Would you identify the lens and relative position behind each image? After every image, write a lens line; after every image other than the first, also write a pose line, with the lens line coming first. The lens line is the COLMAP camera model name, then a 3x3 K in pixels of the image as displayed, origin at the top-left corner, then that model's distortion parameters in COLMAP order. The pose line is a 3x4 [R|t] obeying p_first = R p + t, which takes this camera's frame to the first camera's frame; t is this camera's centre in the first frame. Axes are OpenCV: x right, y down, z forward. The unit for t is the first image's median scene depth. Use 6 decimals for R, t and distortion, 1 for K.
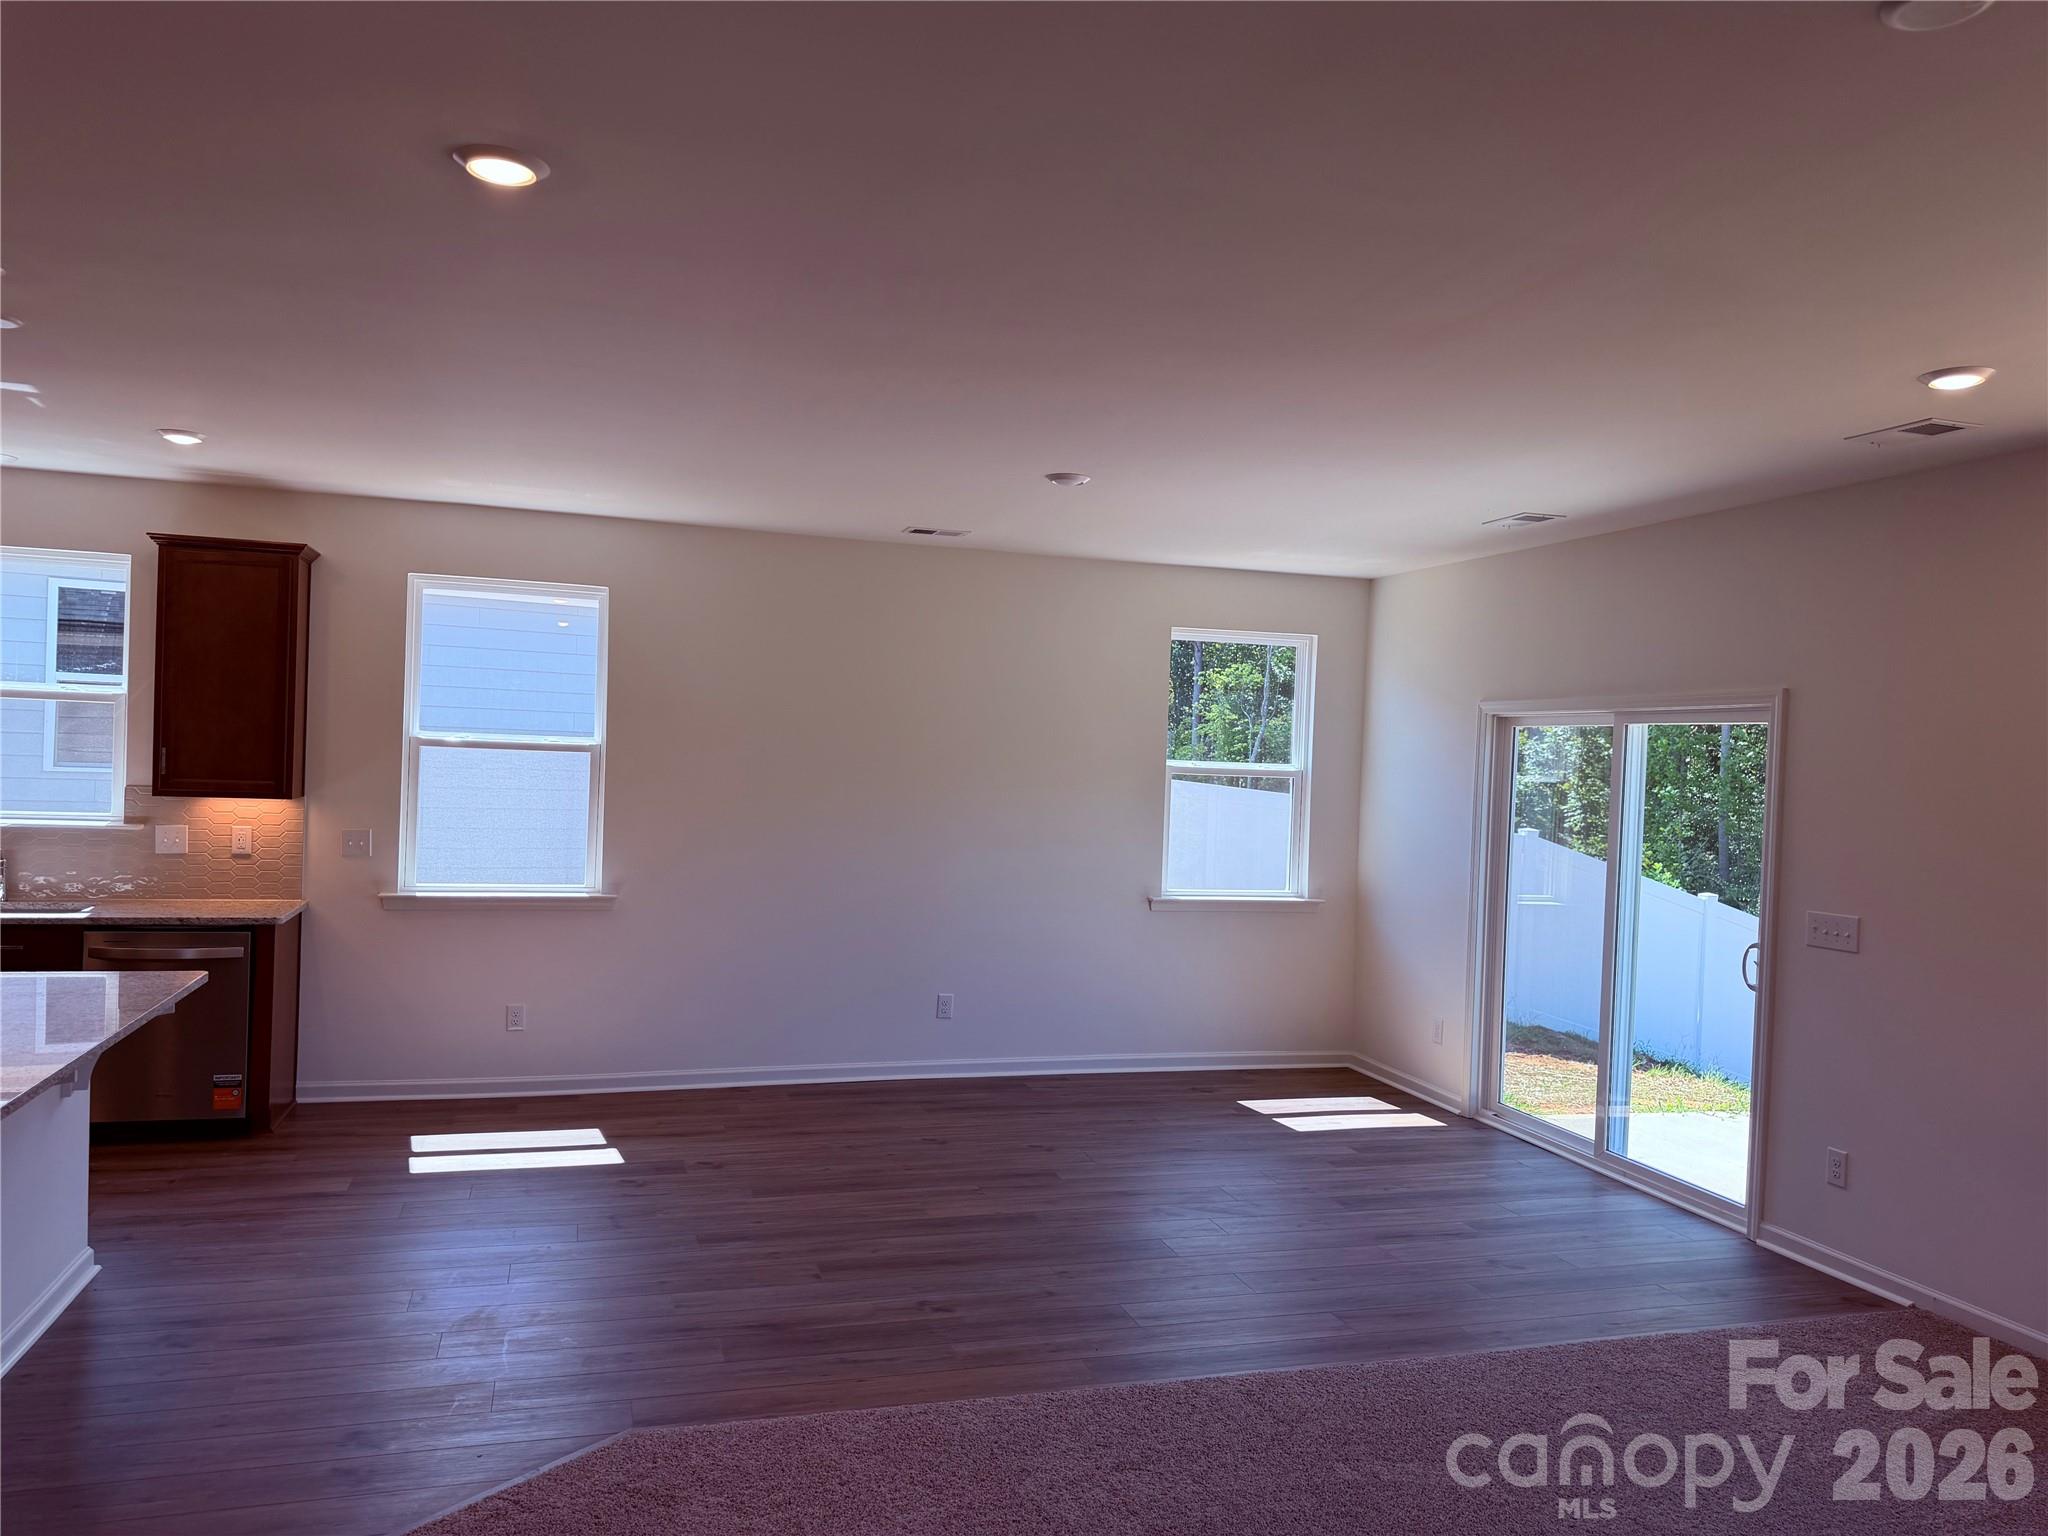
lens RADIAL K [[1446.0, 0, 1020.8], [0, 1446.0, 768.7], [0, 0, 1]] dist [0.057829, -0.074766]
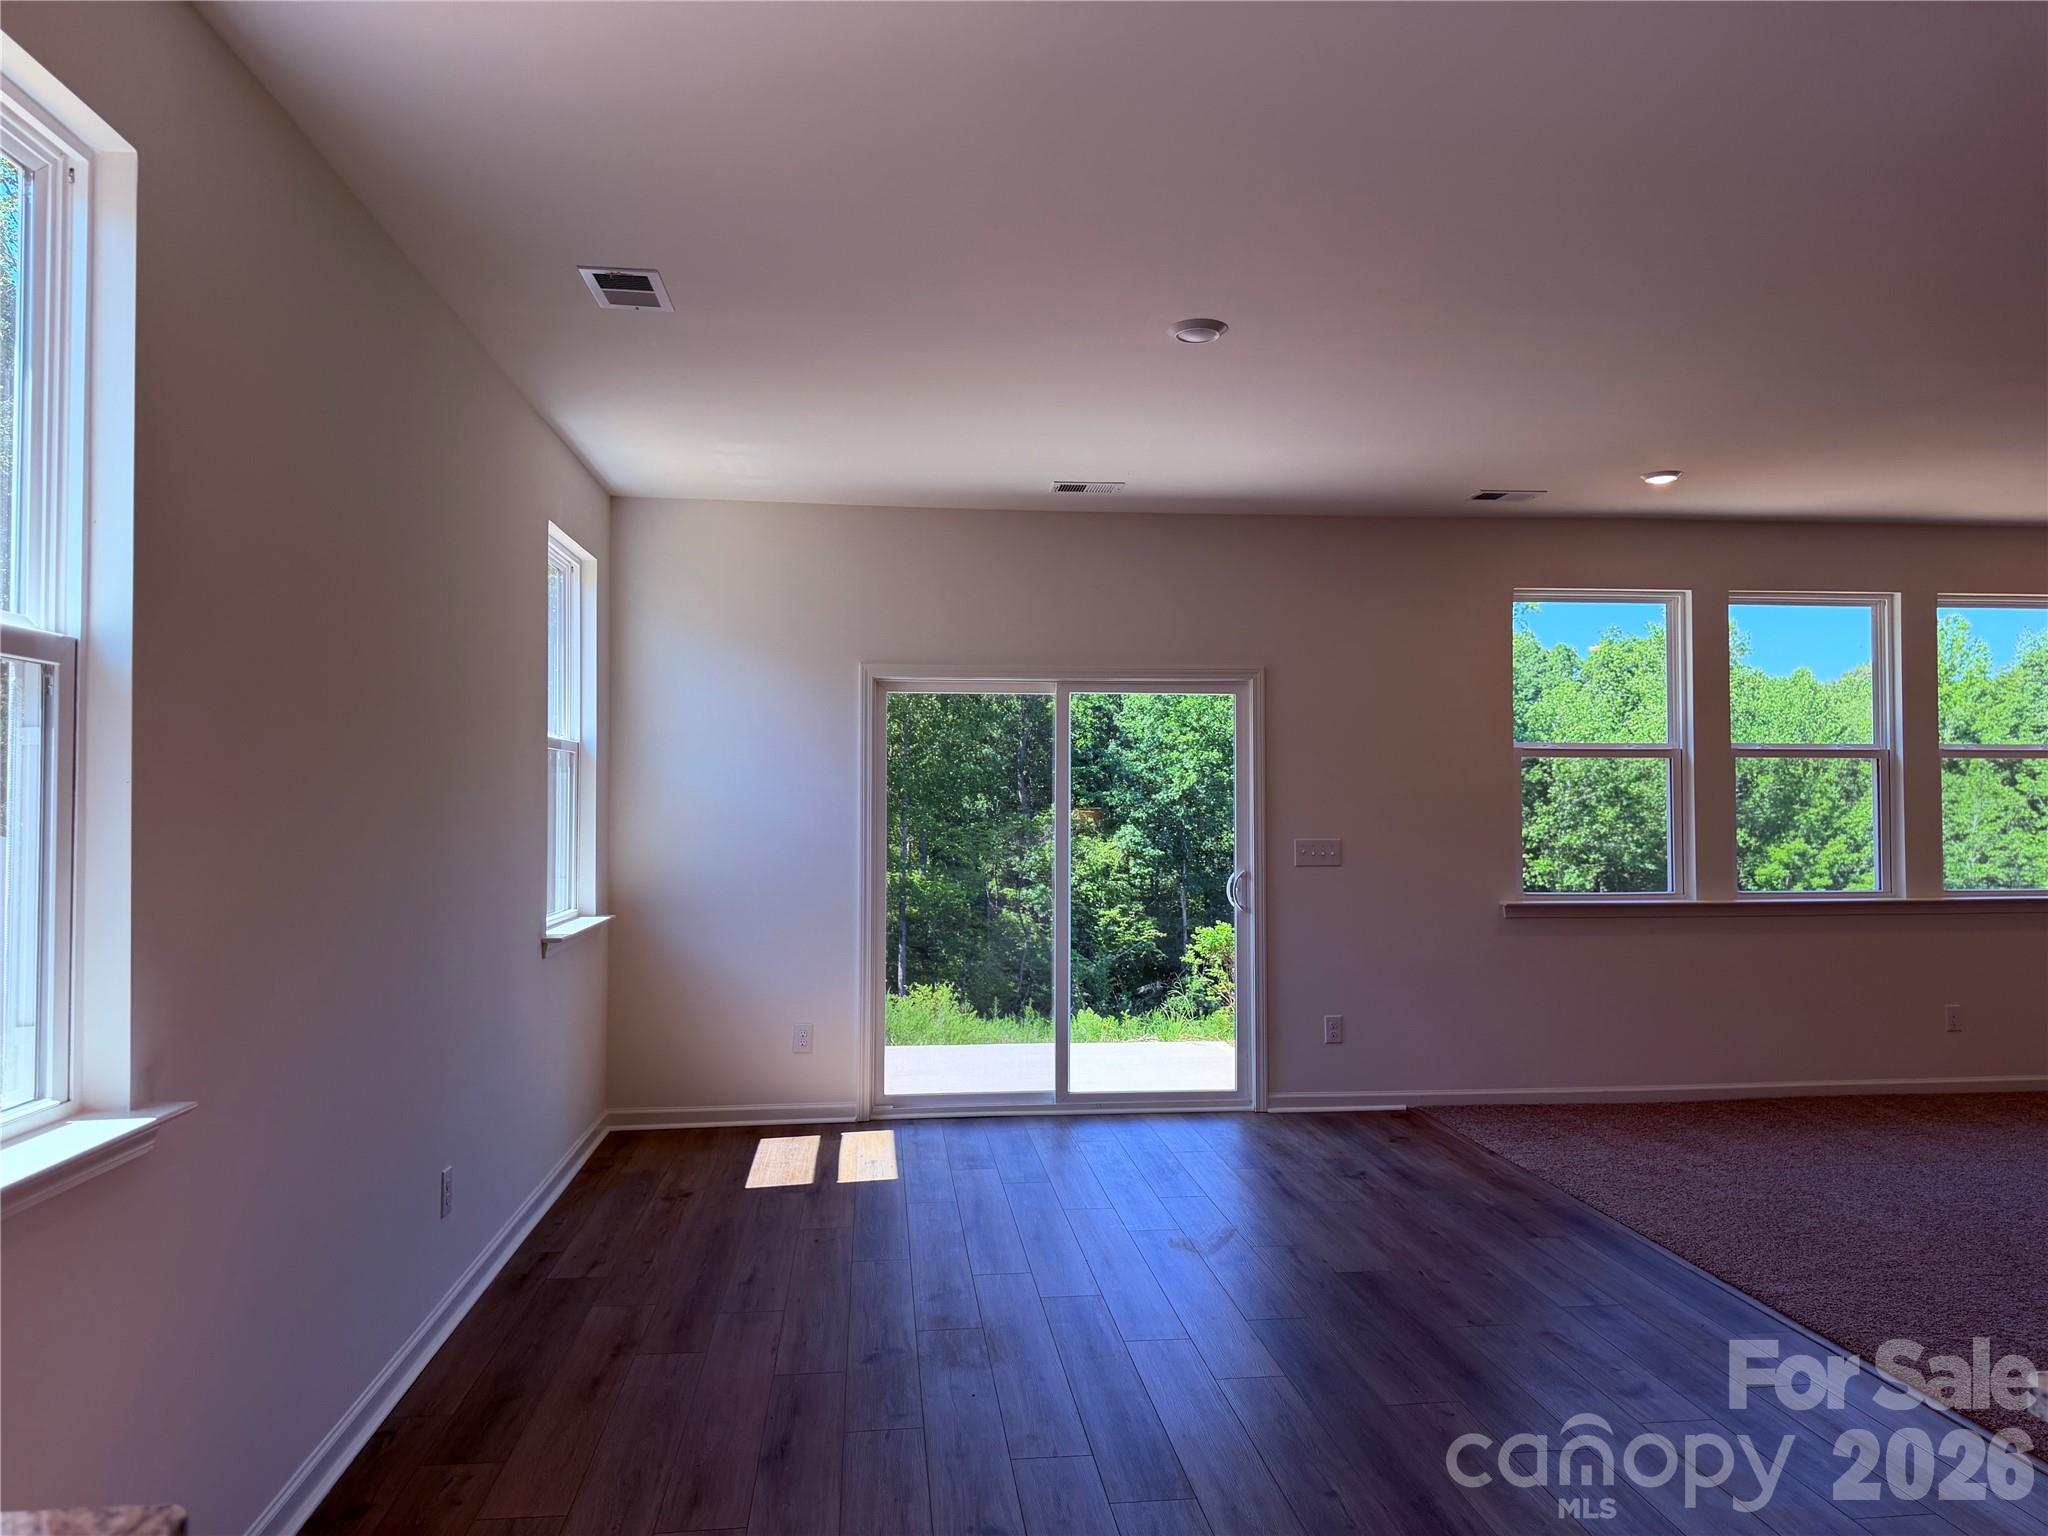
lens RADIAL K [[1446.0, 0, 1033.1], [0, 1446.0, 770.3], [0, 0, 1]] dist [0.057829, -0.074766]
pose [[0.167564, -0.015539, 0.985739, -0.616088], [0.015722, 0.999791, 0.013088, 0.012162], [-0.985736, 0.013305, 0.167773, 0.819597]]
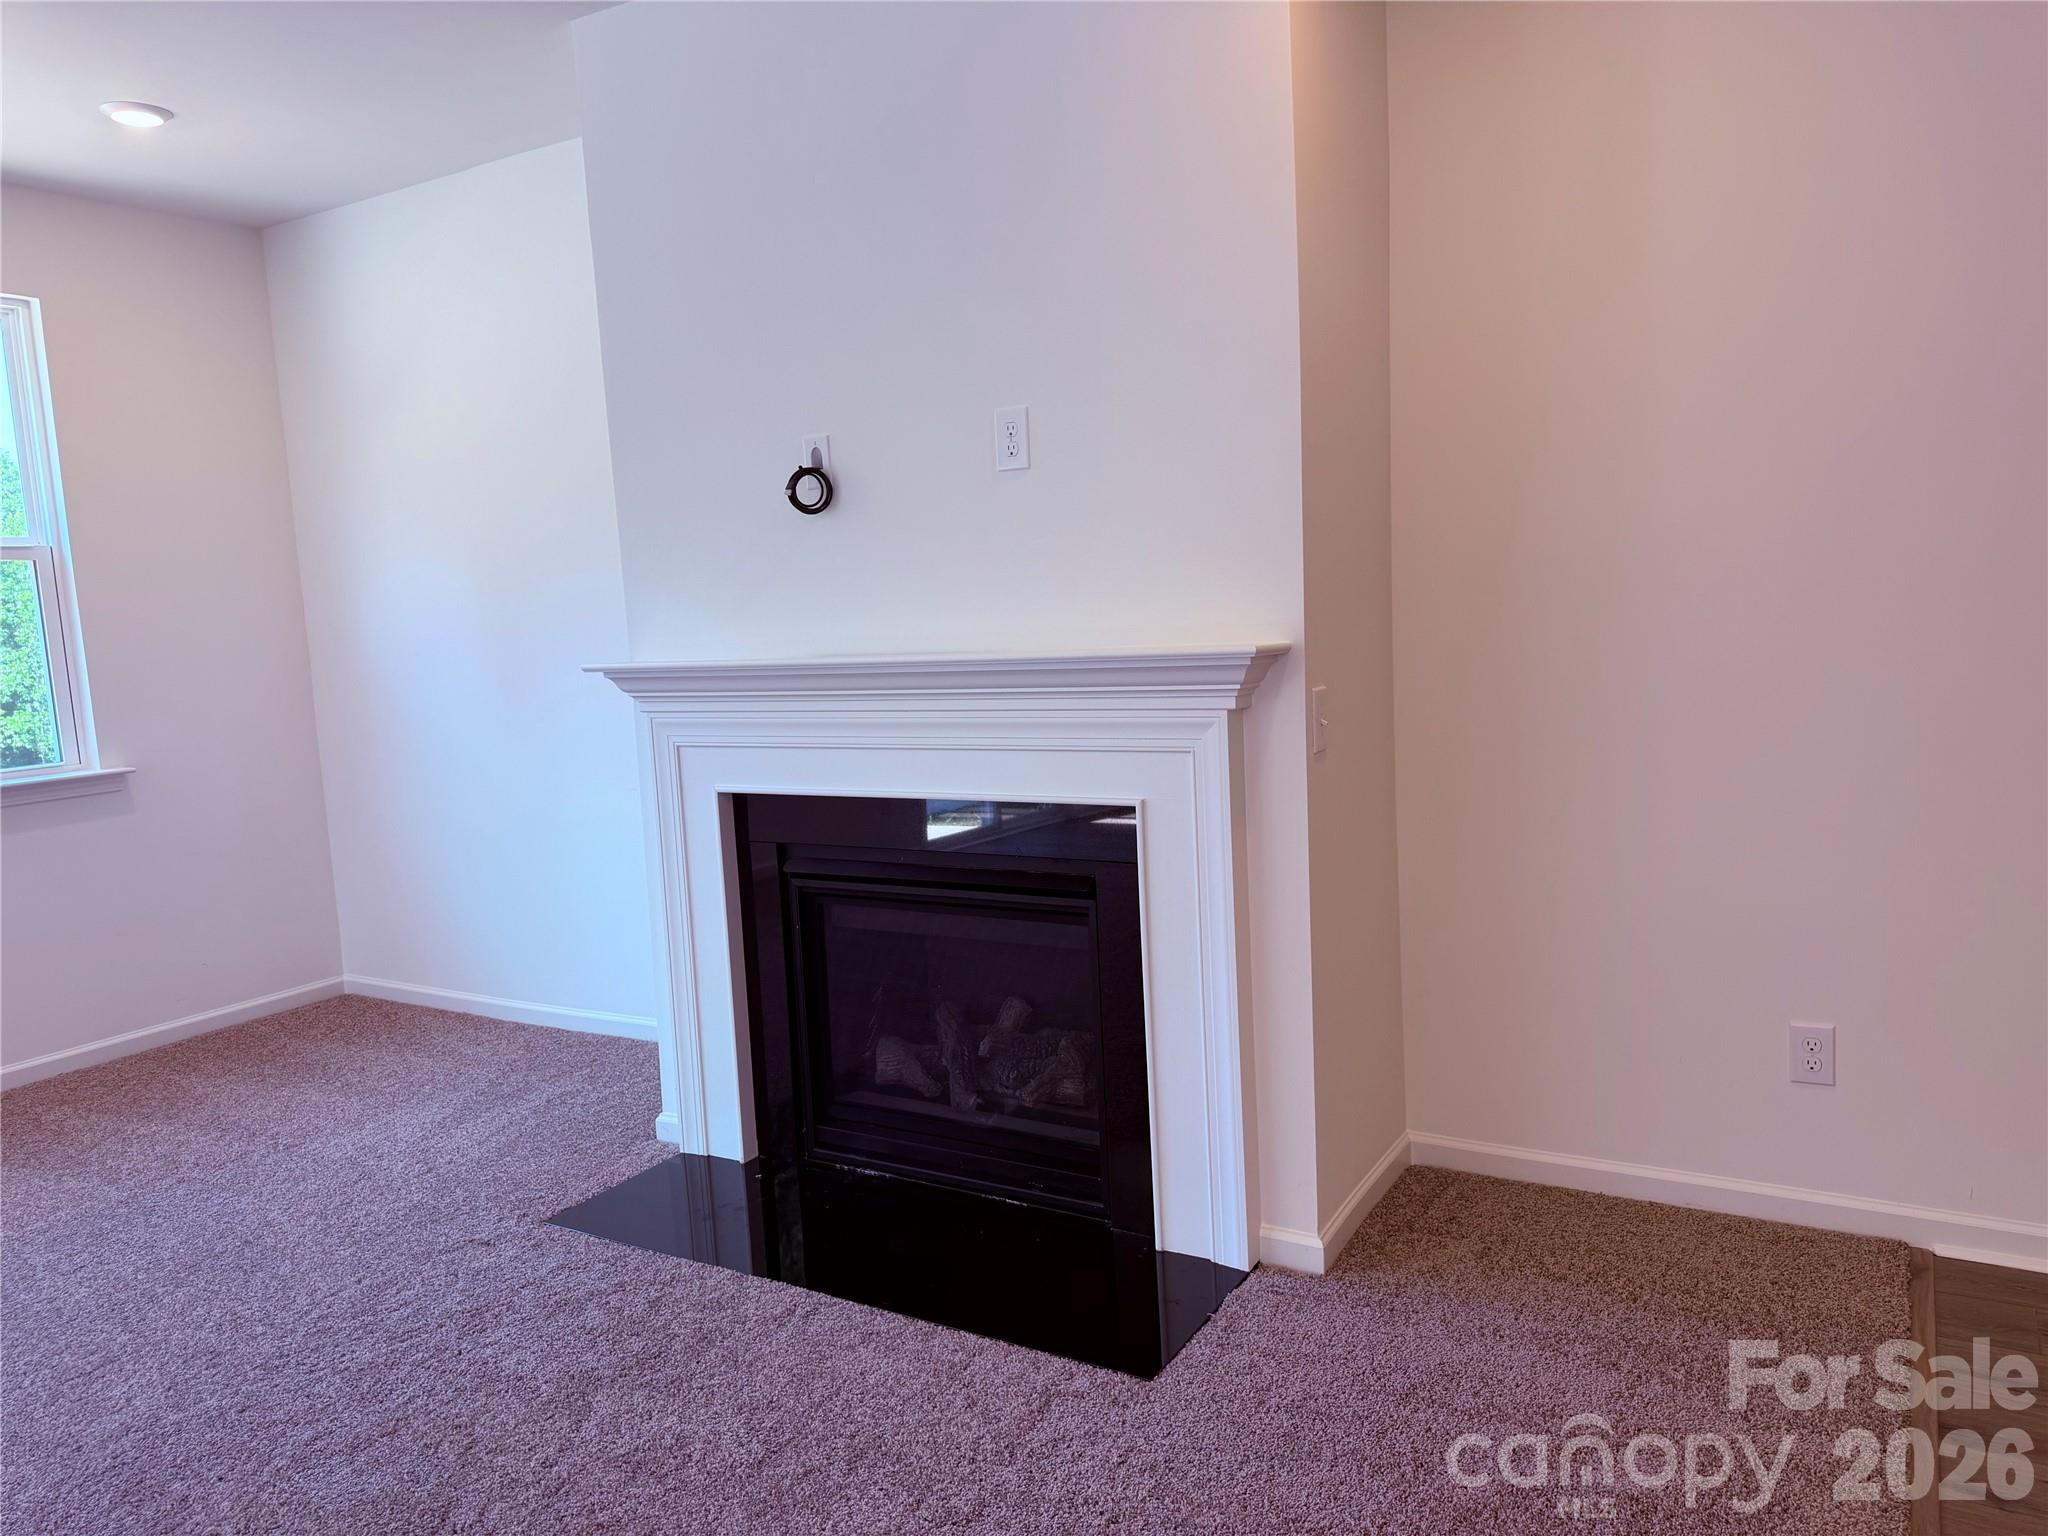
lens RADIAL K [[1446.0, 0, 1043.3], [0, 1446.0, 773.5], [0, 0, 1]] dist [0.057829, -0.074766]
pose [[-0.677301, -0.092625, 0.729852, -0.235928], [0.029365, 0.987849, 0.152618, 0.040500], [-0.735120, 0.124801, -0.666351, 0.343017]]
